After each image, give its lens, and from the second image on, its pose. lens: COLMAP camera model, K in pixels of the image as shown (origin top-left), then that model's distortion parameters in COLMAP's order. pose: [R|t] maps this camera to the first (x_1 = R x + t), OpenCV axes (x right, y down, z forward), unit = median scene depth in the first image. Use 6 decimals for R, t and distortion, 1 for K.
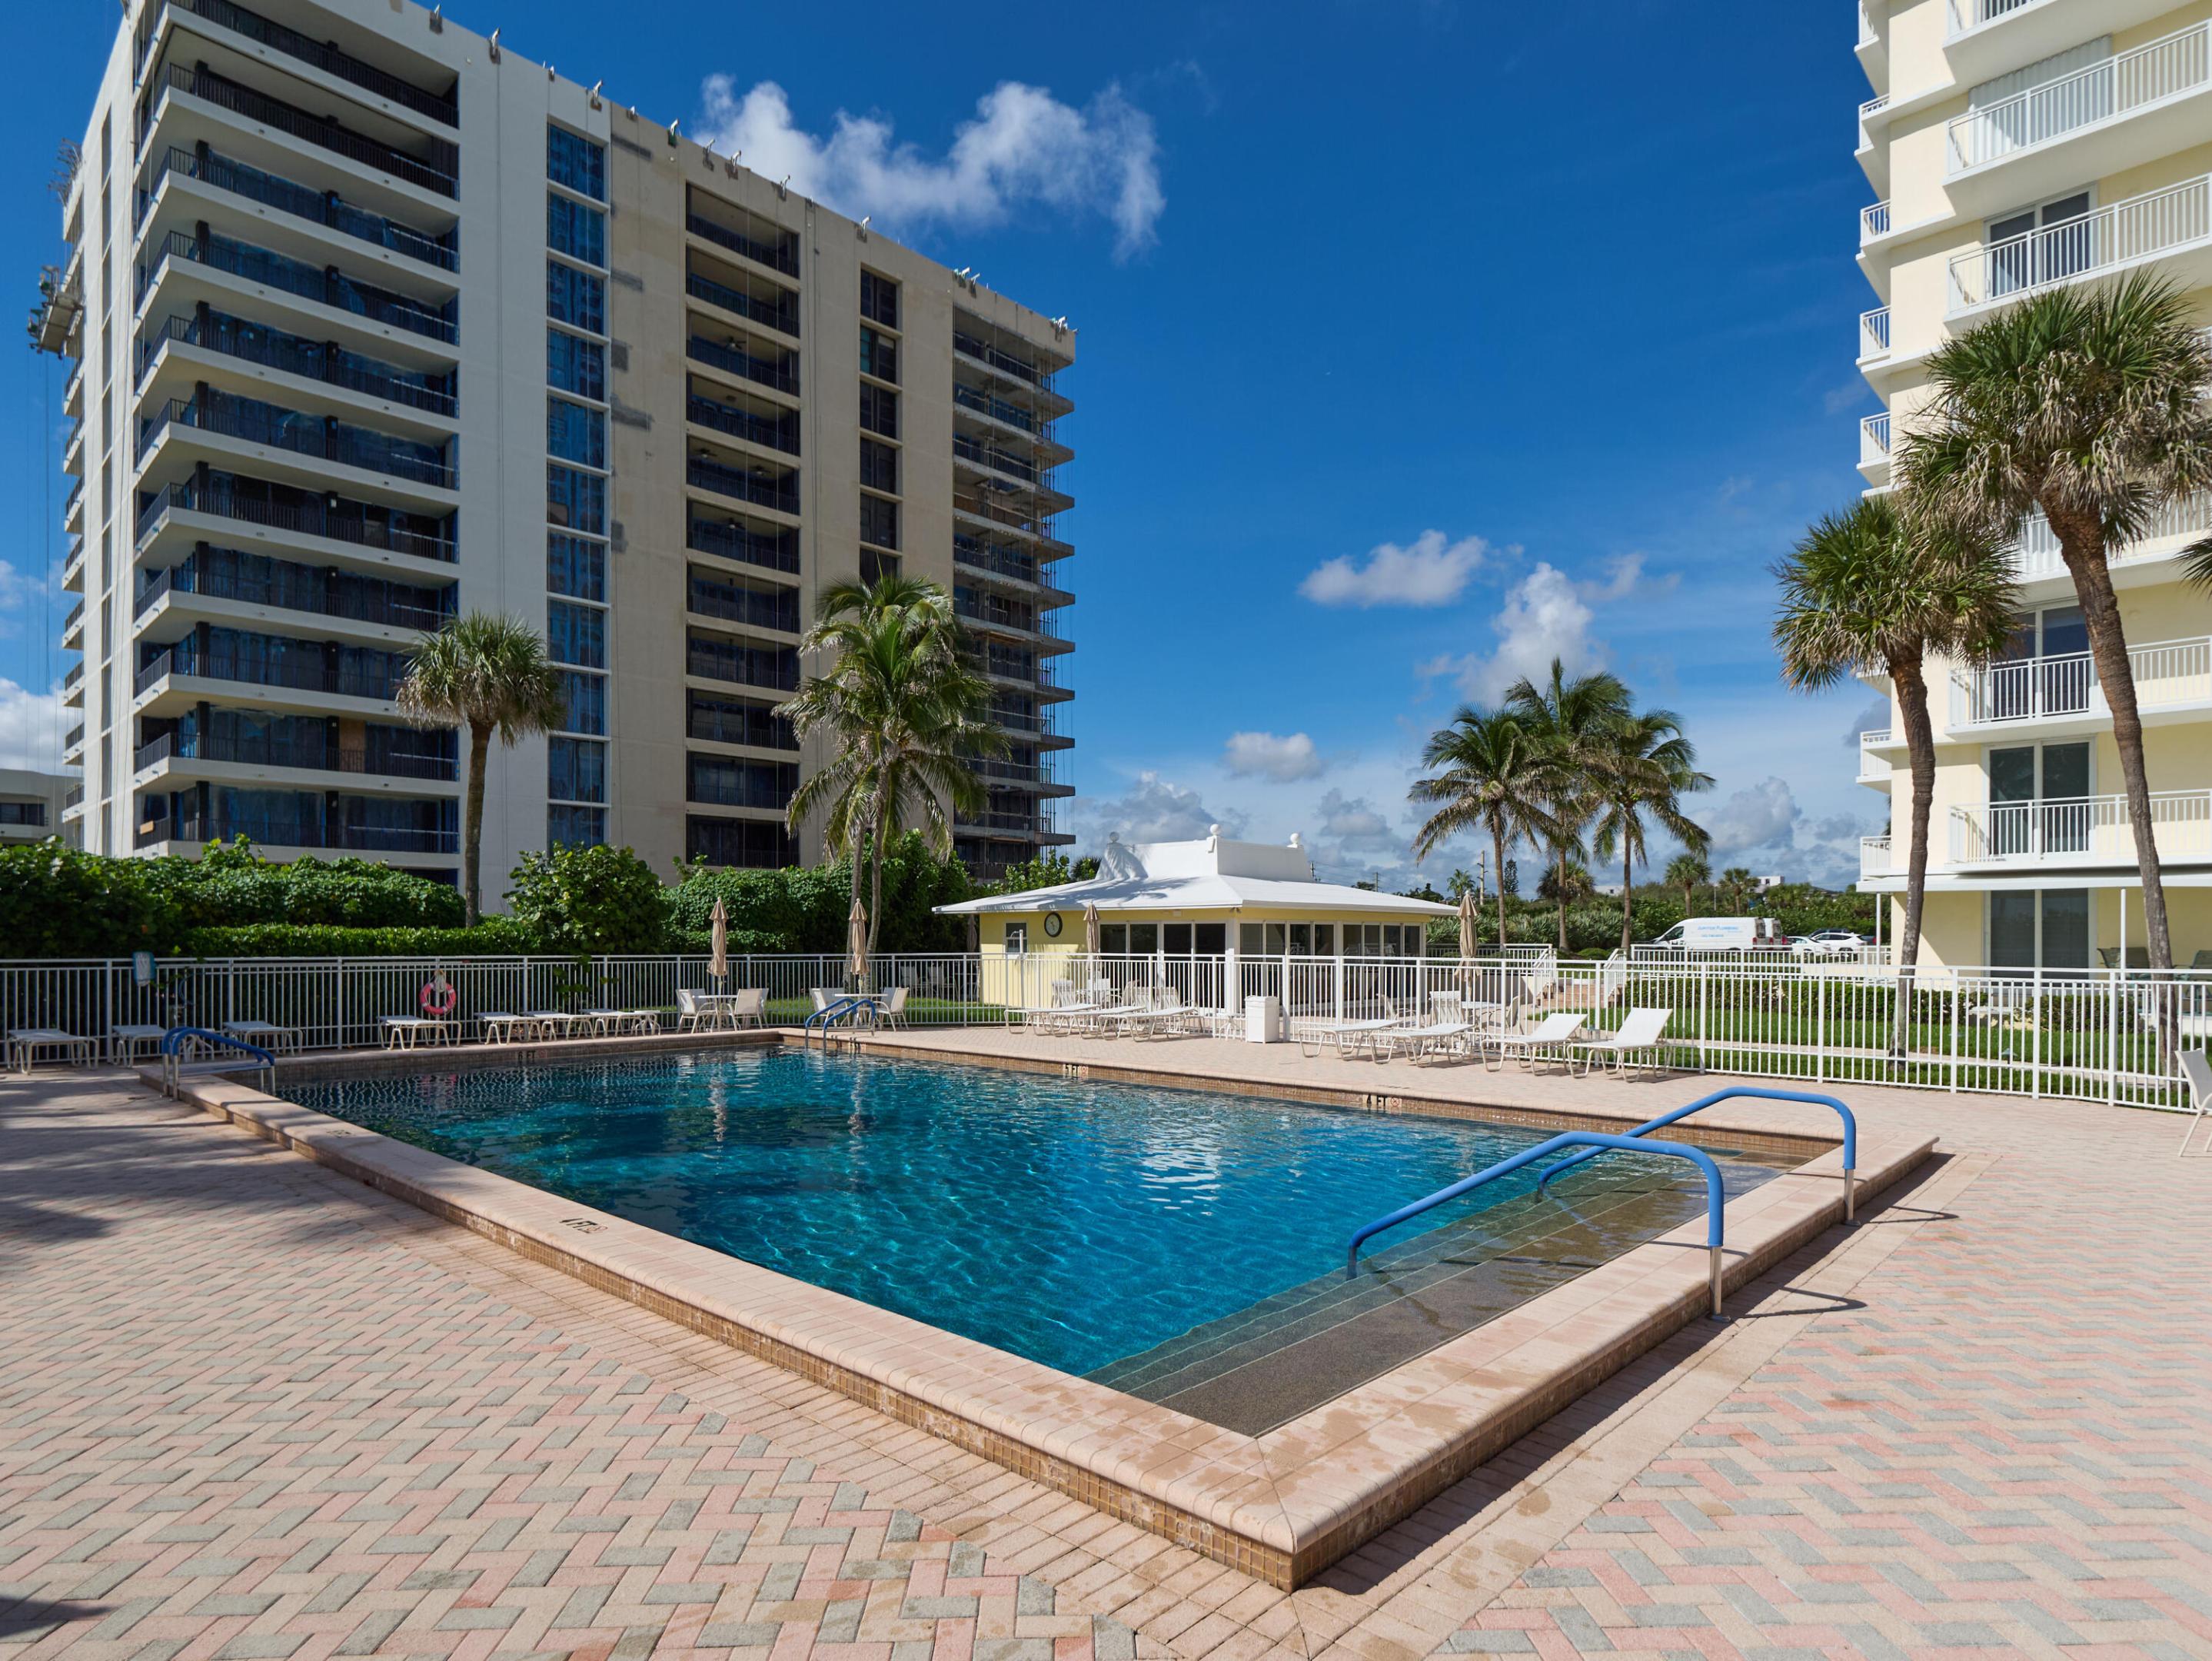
lens RADIAL K [[1221.2, 0, 1105.3], [0, 1221.2, 938.0], [0, 0, 1]] dist [0.001313, -0.008120]
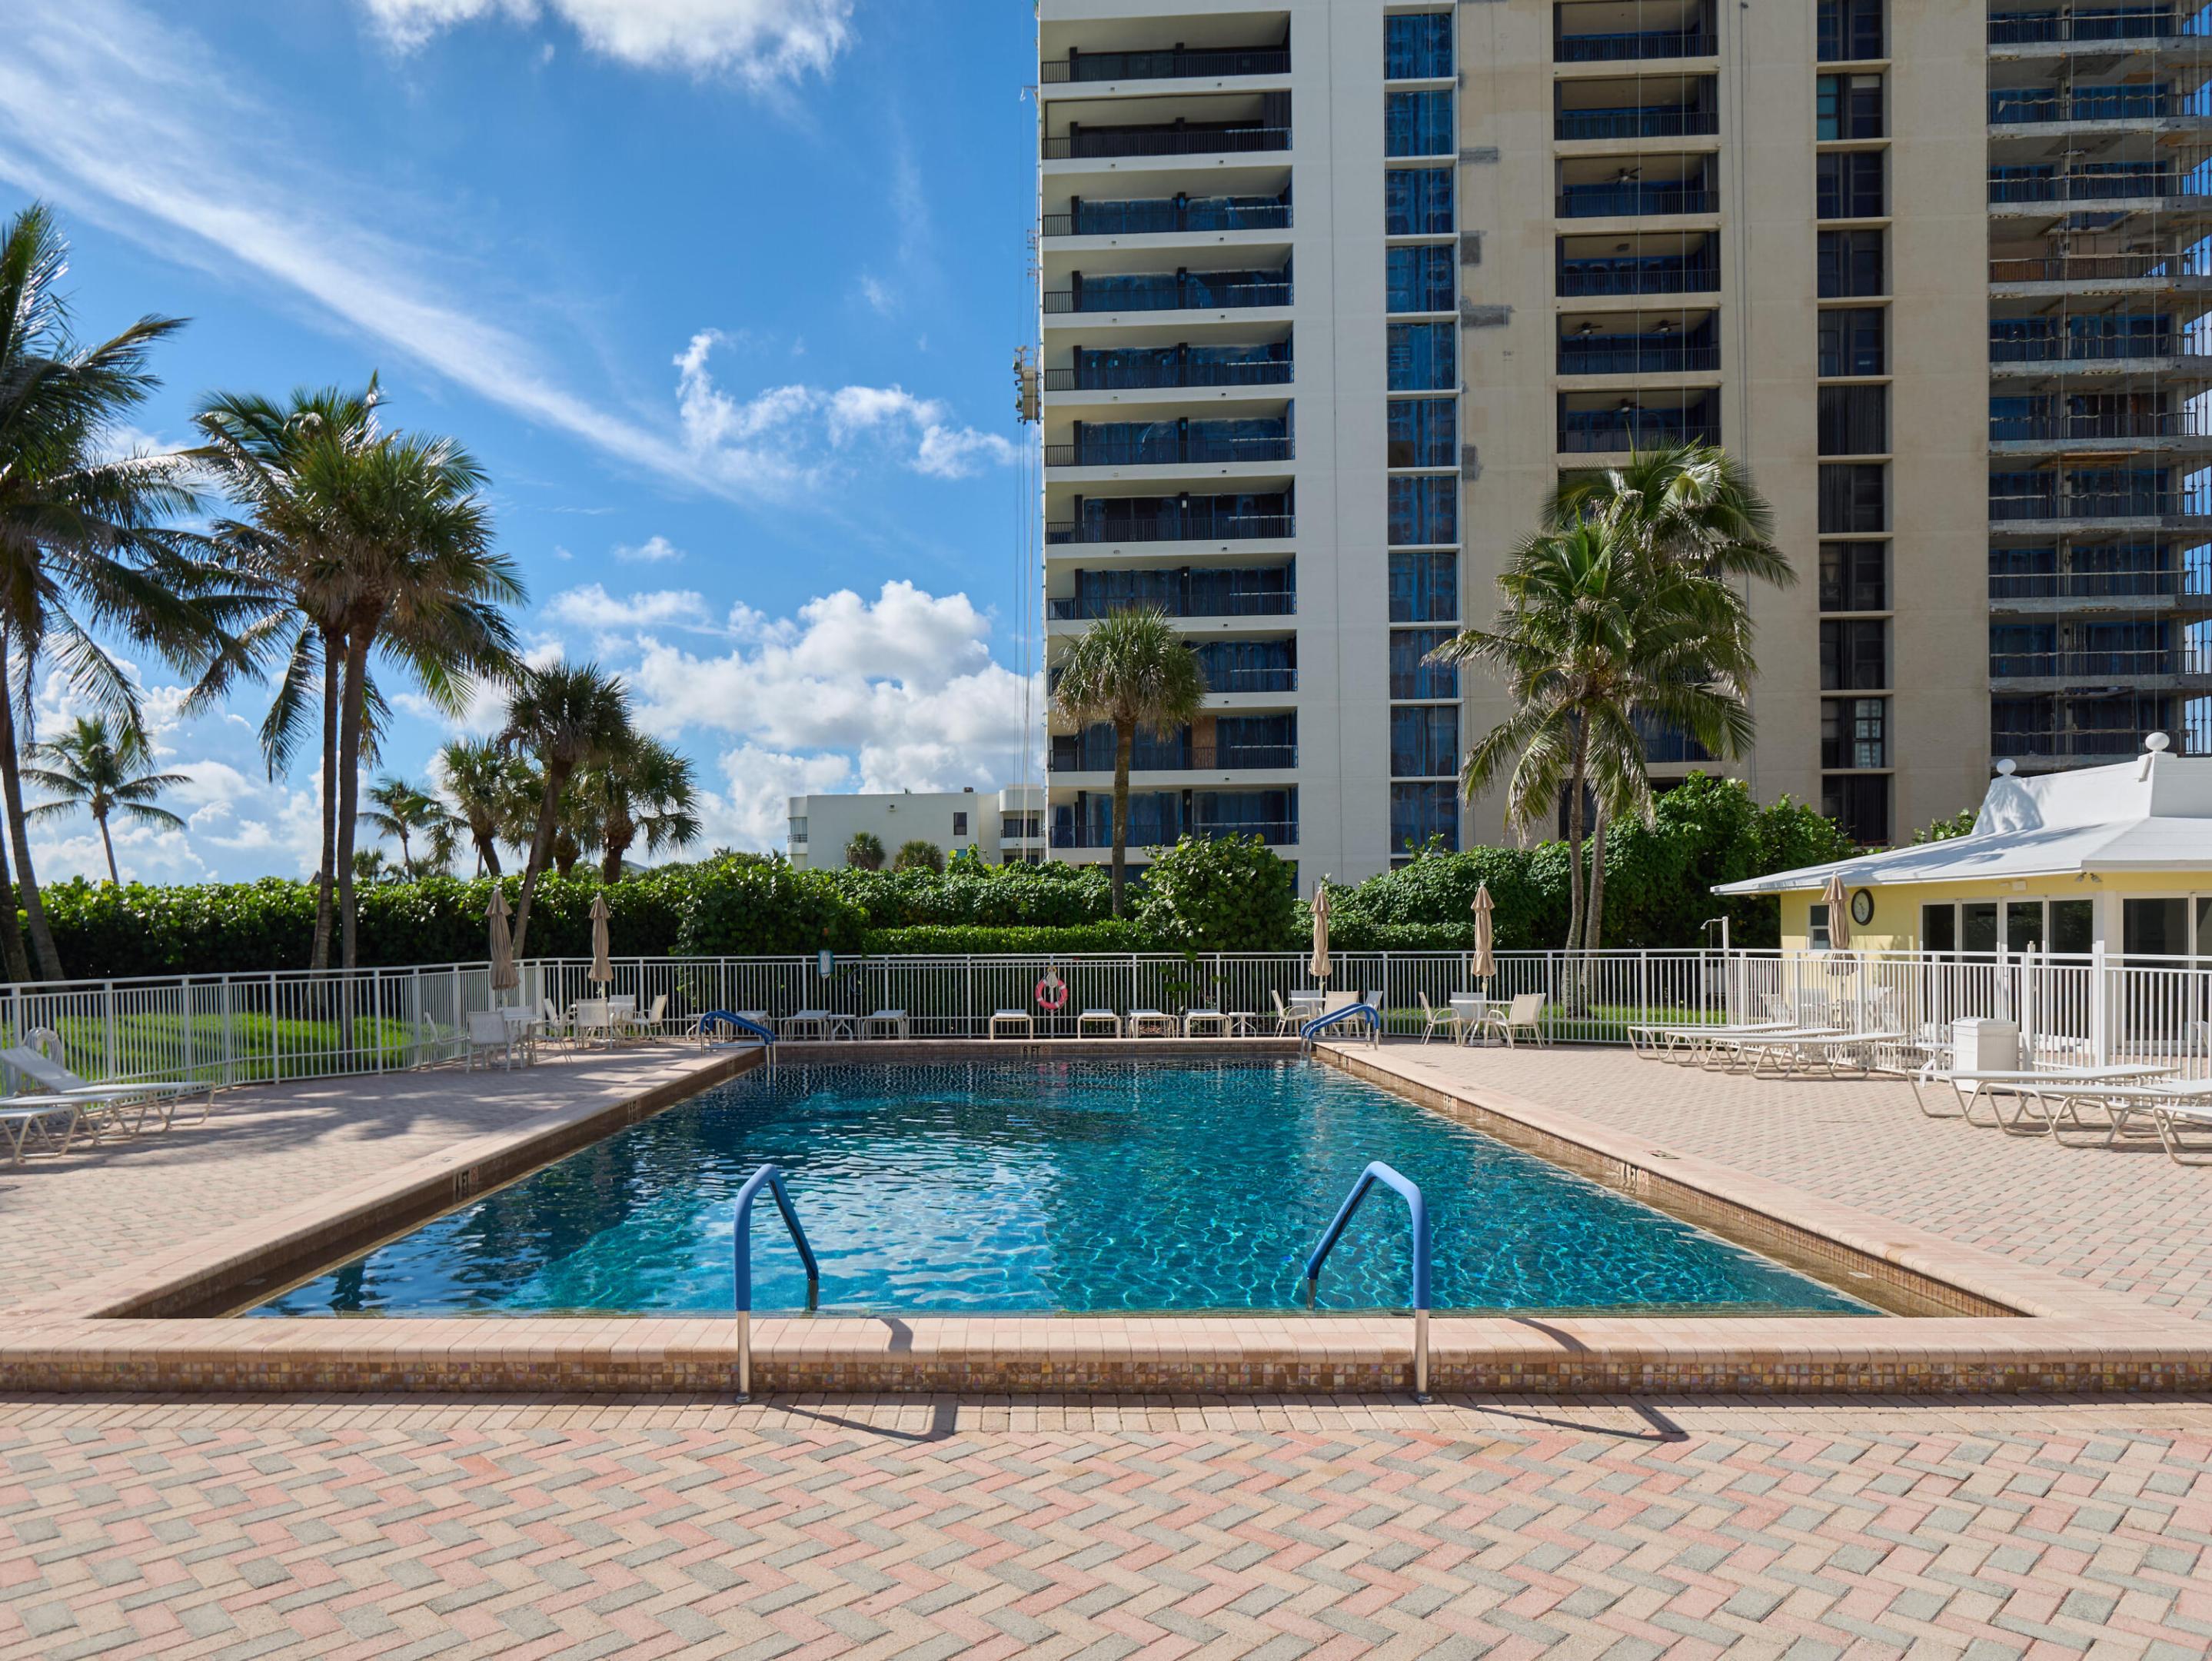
lens RADIAL K [[1553.3, 0, 1105.7], [0, 1553.3, 959.0], [0, 0, 1]] dist [-0.002220, -0.004706]
pose [[0.652787, 0.004637, -0.757527, 0.292019], [0.011526, 0.999805, 0.016052, -0.000760], [0.757454, -0.019210, 0.652606, 0.099145]]
